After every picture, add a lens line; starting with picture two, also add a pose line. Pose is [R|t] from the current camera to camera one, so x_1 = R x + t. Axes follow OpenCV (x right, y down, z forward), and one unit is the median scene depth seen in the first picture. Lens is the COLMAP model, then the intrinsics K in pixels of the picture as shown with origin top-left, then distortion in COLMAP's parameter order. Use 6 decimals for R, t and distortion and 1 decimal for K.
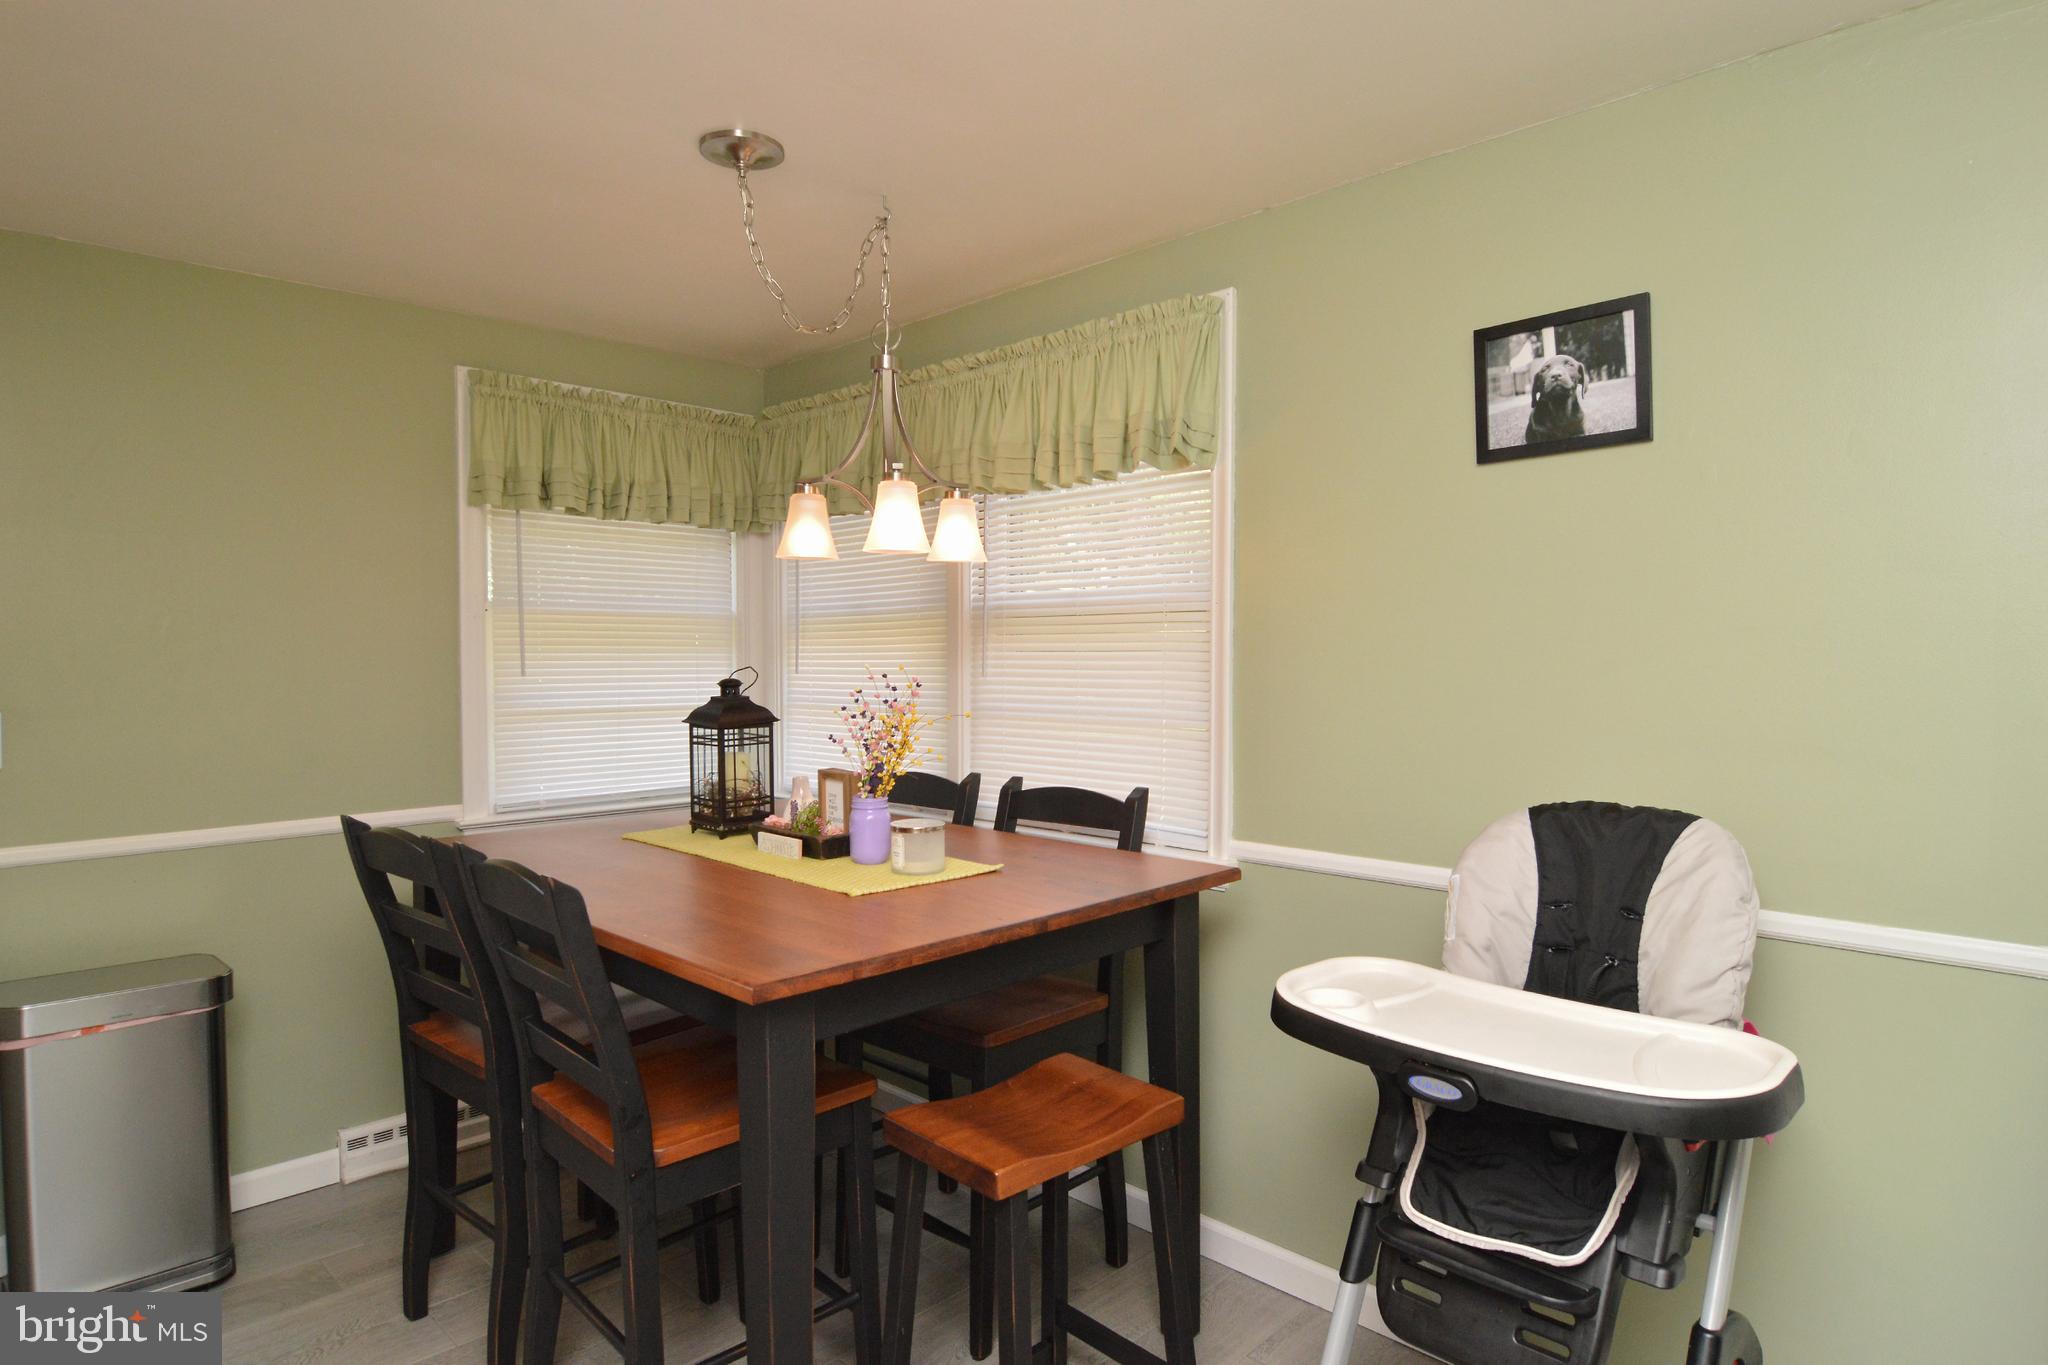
lens RADIAL K [[1126.7, 0, 1036.1], [0, 1126.7, 683.7], [0, 0, 1]] dist [-0.008397, -0.006025]
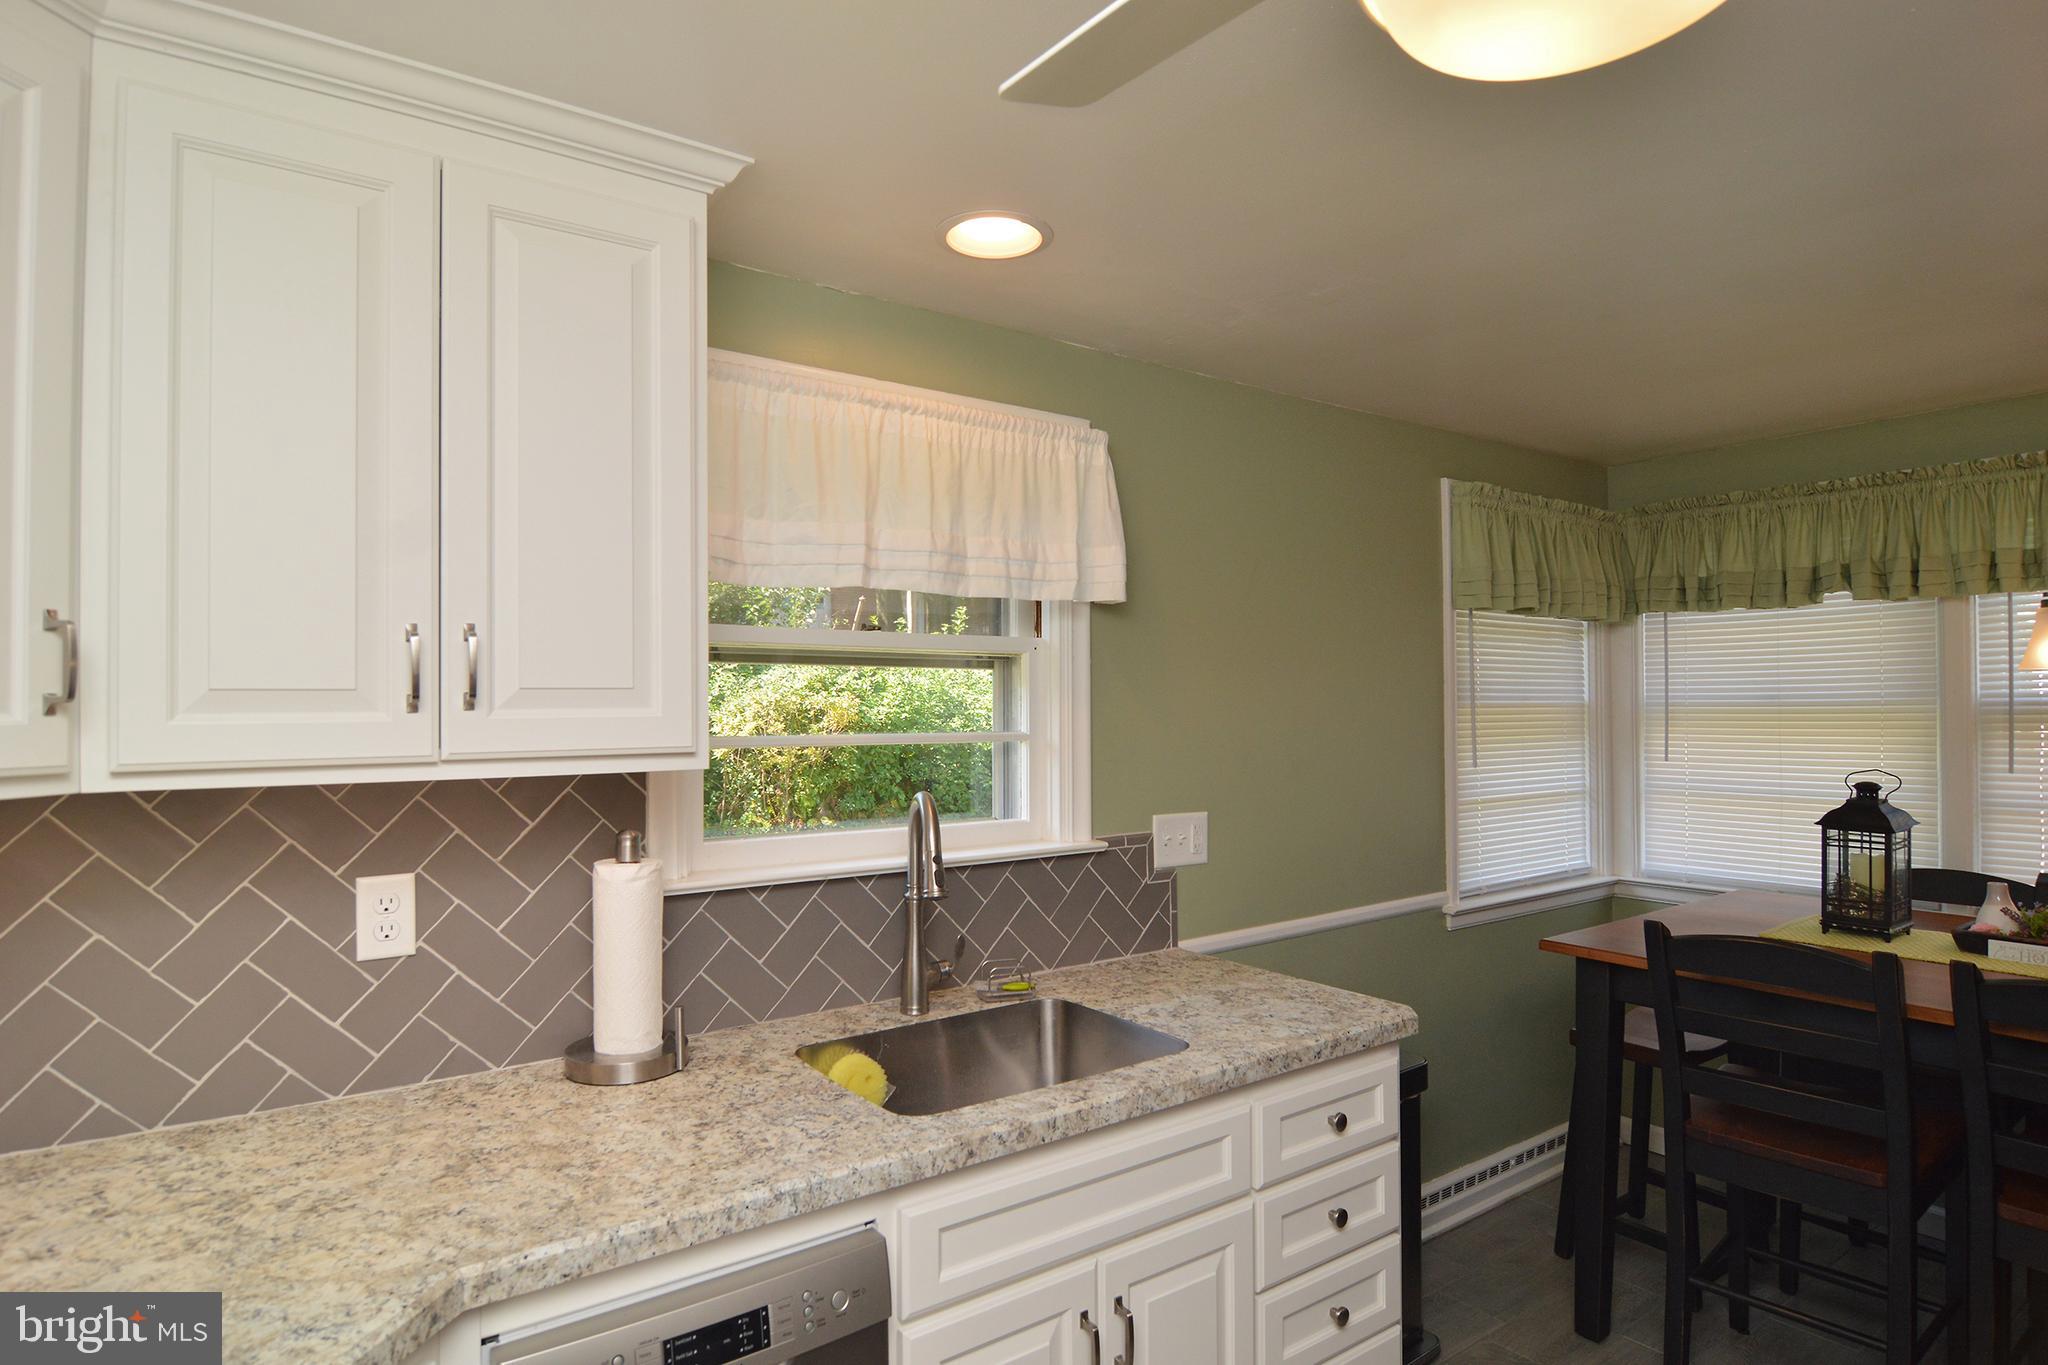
lens RADIAL K [[1126.7, 0, 1024.1], [0, 1126.7, 692.6], [0, 0, 1]] dist [-0.008397, -0.006025]
pose [[0.986792, -0.005271, -0.161904, -1.115271], [0.000761, 0.999610, -0.027908, -0.074656], [0.161988, 0.027417, 0.986412, -0.160905]]
